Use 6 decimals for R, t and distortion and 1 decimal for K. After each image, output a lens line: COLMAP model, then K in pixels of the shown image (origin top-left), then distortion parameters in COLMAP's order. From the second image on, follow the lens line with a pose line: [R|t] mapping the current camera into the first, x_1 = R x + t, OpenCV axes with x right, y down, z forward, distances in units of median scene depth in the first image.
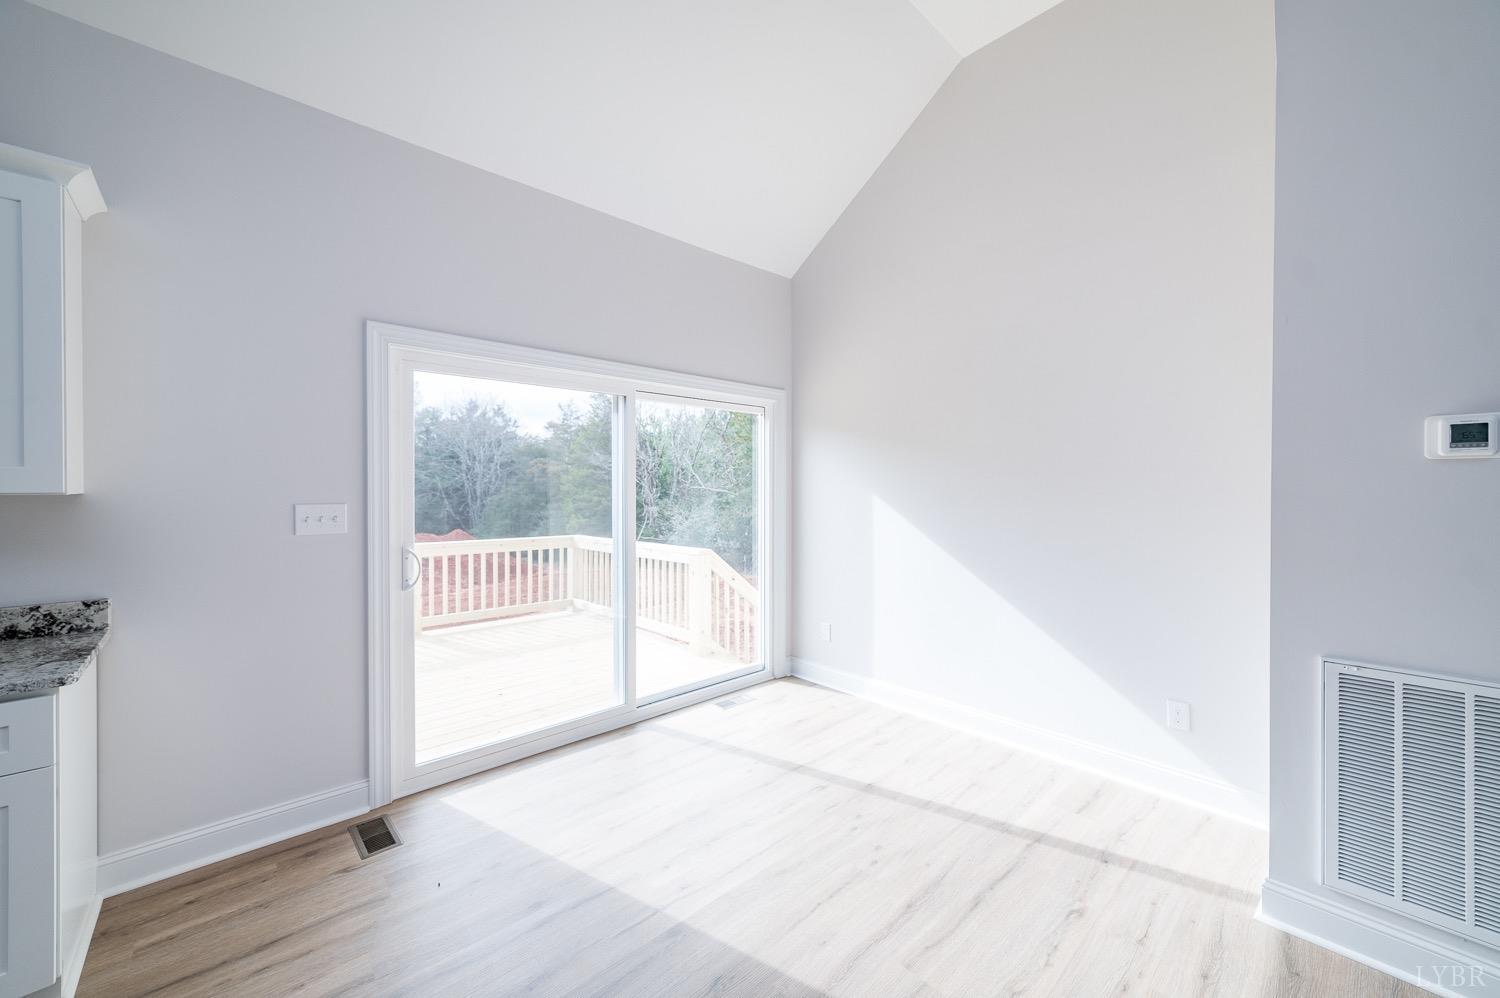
lens RADIAL K [[571.0, 0, 756.3], [0, 571.0, 491.4], [0, 0, 1]] dist [-0.000168, 0.000039]
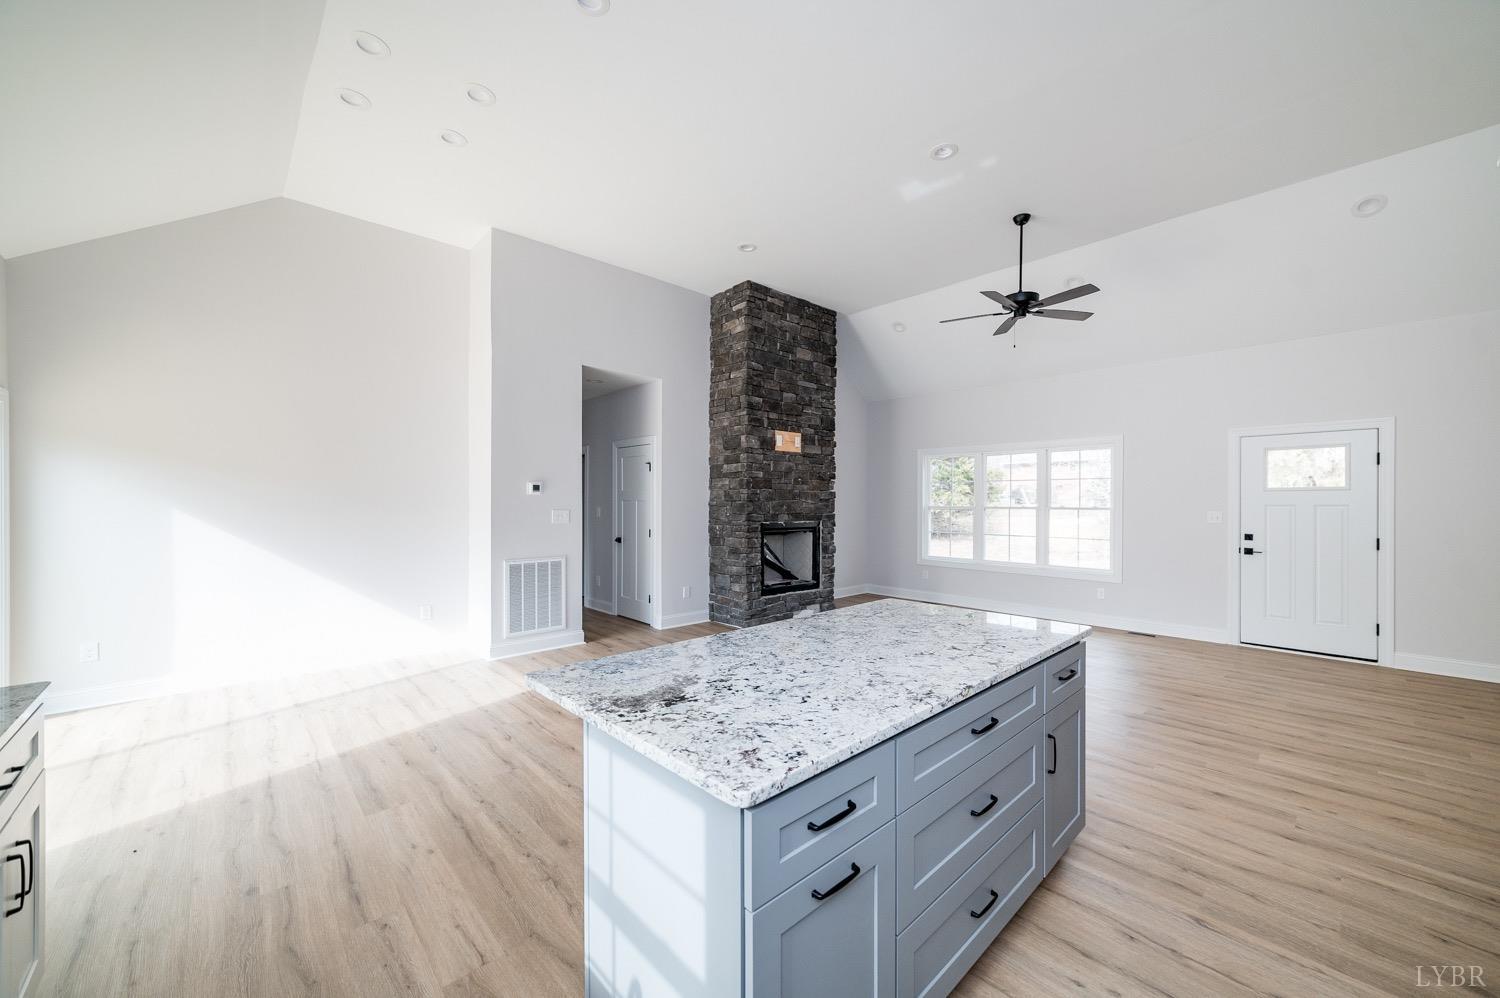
lens RADIAL K [[569.3, 0, 756.0], [0, 569.3, 502.6], [0, 0, 1]] dist [-0.000183, -0.000075]
pose [[-0.002002, -0.002880, 0.999994, -0.813291], [0.003836, 0.999988, 0.002888, -0.005522], [-0.999991, 0.003842, -0.001991, -0.121087]]
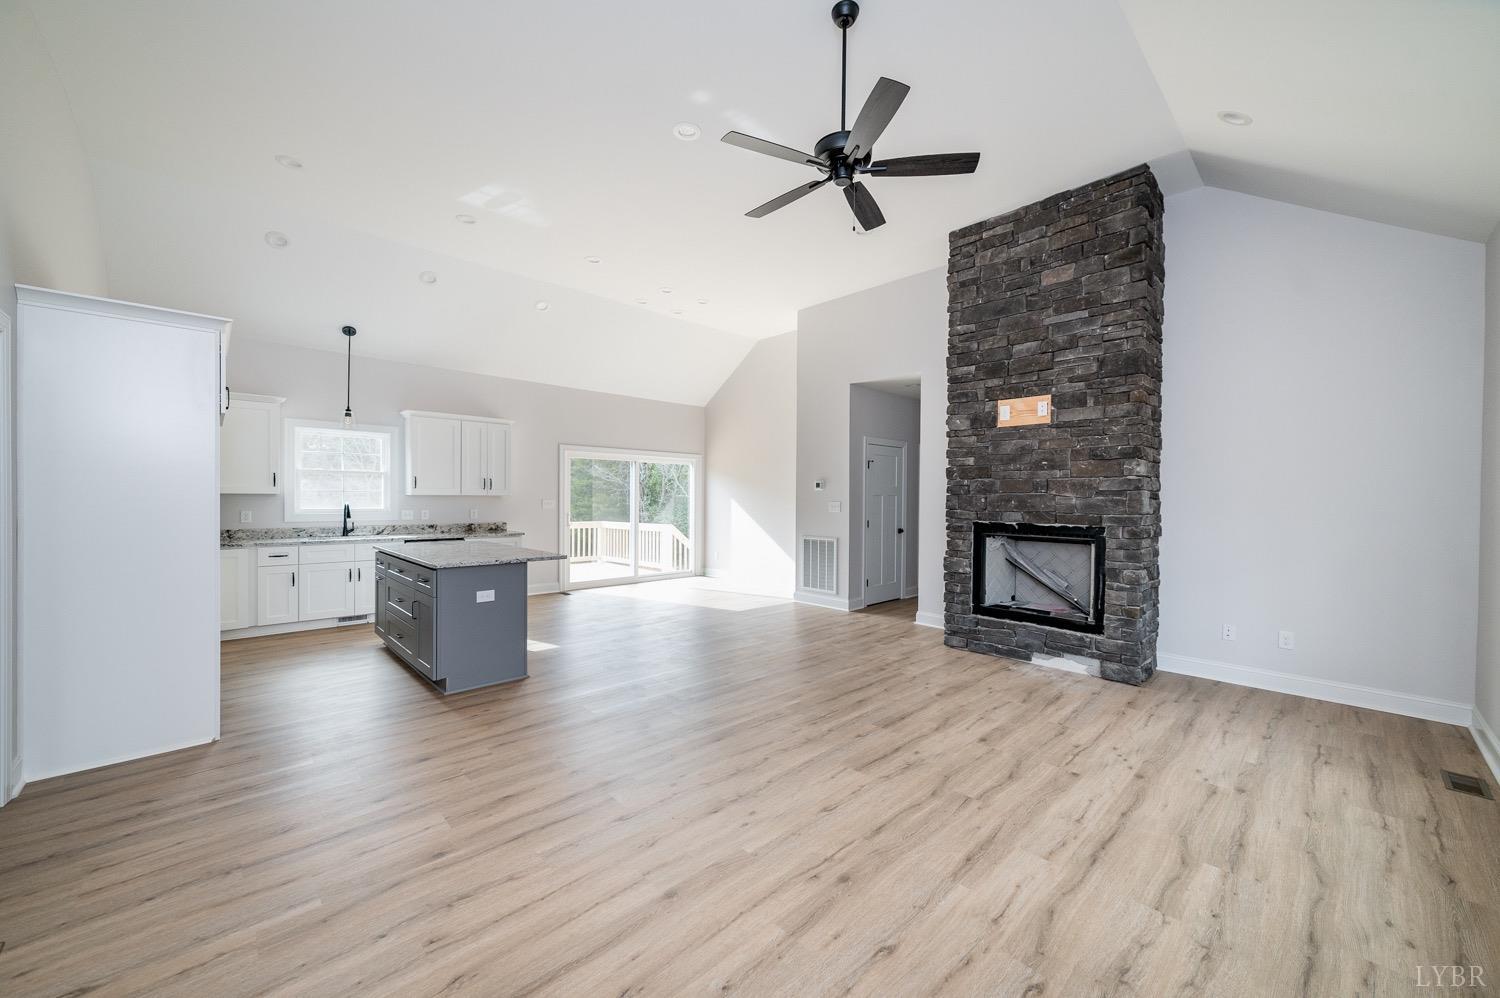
lens RADIAL K [[569.3, 0, 756.0], [0, 569.3, 502.6], [0, 0, 1]] dist [-0.000183, -0.000075]
pose [[0.999851, 0.006961, 0.015768, 0.242067], [-0.007014, 0.999970, 0.003287, 0.012350], [-0.015745, -0.003397, 0.999870, -1.368513]]
